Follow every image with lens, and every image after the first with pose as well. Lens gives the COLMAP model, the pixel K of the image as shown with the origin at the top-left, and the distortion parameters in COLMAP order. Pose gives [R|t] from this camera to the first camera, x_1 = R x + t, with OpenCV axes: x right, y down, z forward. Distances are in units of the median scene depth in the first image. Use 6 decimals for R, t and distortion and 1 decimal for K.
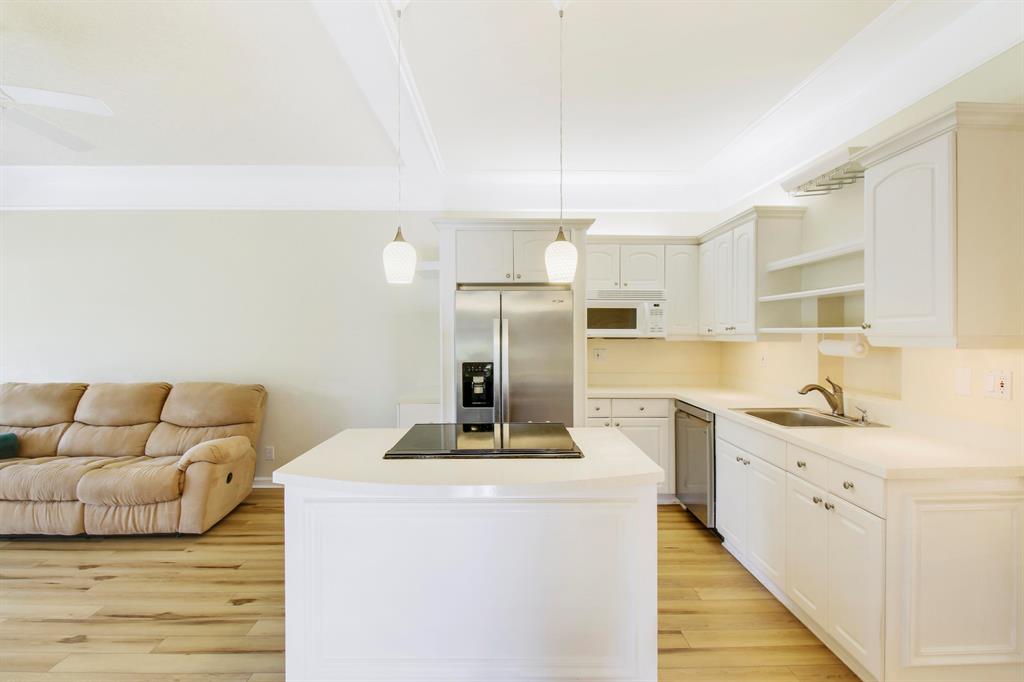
lens RADIAL K [[494.7, 0, 512.1], [0, 494.7, 334.9], [0, 0, 1]] dist [-0.013775, -0.001910]
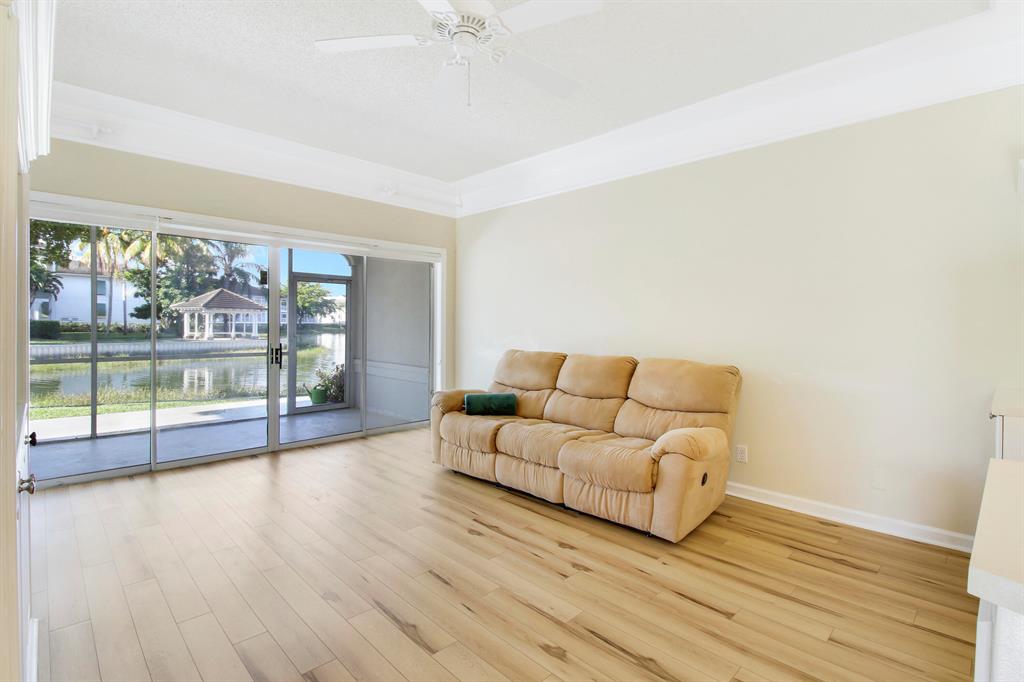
lens RADIAL K [[482.4, 0, 509.5], [0, 482.4, 326.3], [0, 0, 1]] dist [-0.005101, -0.000989]
pose [[0.681127, 0.008642, -0.732114, -0.266745], [-0.013970, 0.999902, -0.001193, 0.058641], [0.732032, 0.011040, 0.681181, 0.281591]]
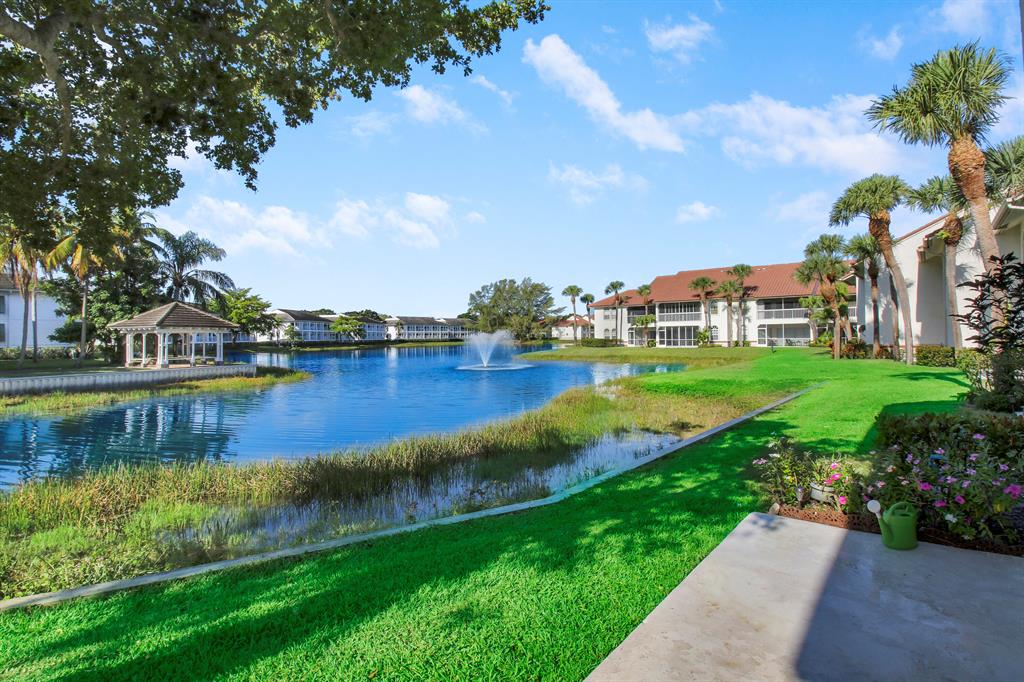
lens RADIAL K [[511.4, 0, 510.9], [0, 511.4, 332.2], [0, 0, 1]] dist [0.001893, -0.013390]
pose [[0.756510, -0.016716, -0.653768, -2.920877], [0.008406, 0.999839, -0.015838, 0.001501], [0.653928, 0.006486, 0.756529, -0.205139]]
